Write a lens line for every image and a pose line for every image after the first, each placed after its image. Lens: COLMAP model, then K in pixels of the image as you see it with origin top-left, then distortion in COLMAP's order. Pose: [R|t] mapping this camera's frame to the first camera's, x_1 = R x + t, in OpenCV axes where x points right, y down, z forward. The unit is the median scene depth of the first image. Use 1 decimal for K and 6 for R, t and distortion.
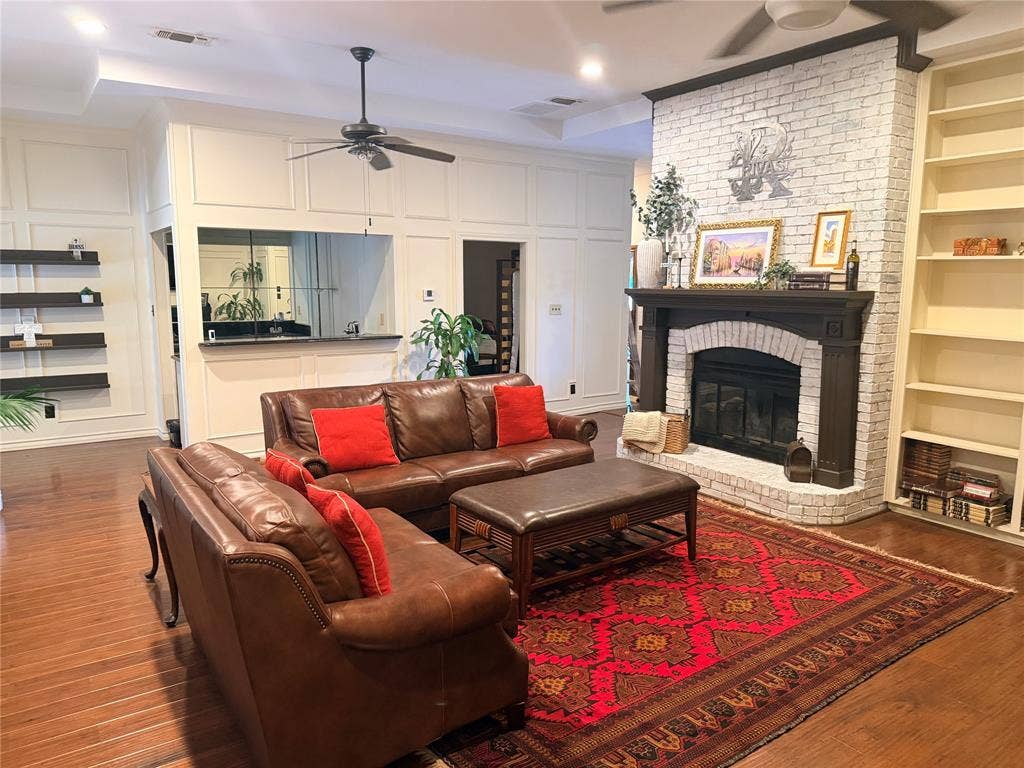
lens RADIAL K [[716.7, 0, 513.5], [0, 716.7, 387.0], [0, 0, 1]] dist [-0.012921, -0.005674]
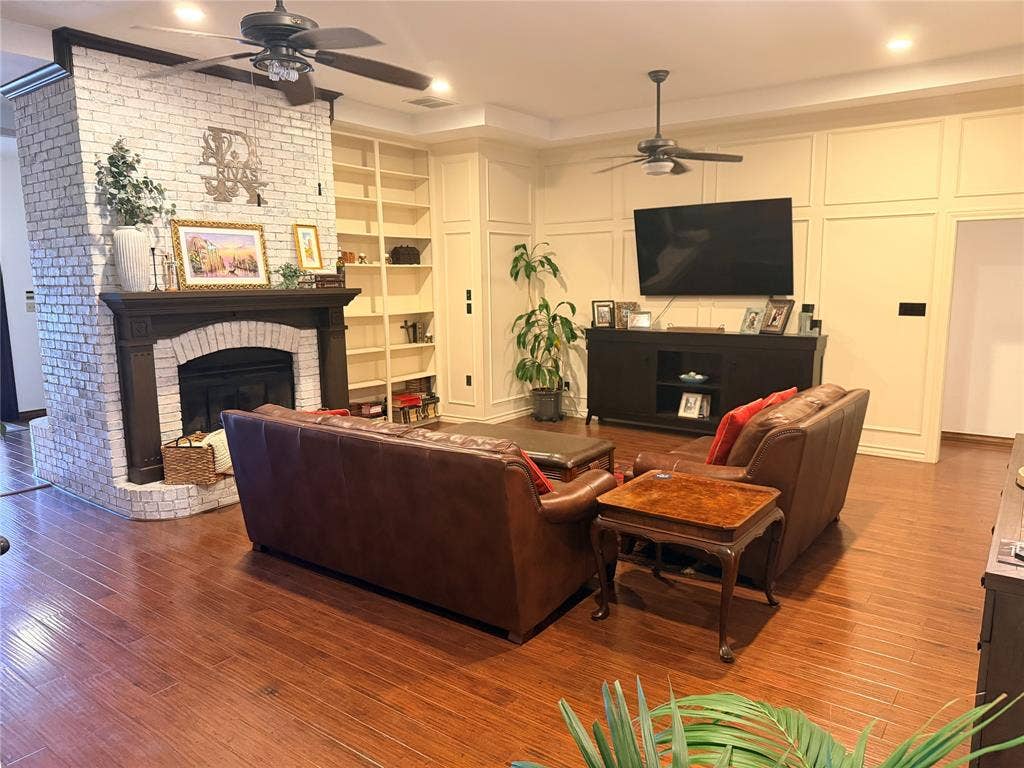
lens RADIAL K [[716.7, 0, 514.0], [0, 716.7, 384.1], [0, 0, 1]] dist [-0.012921, -0.005674]
pose [[-0.307454, -0.140217, 0.941175, -0.784321], [0.144667, 0.970699, 0.191874, -0.146345], [-0.940502, 0.195150, -0.278160, 0.951370]]
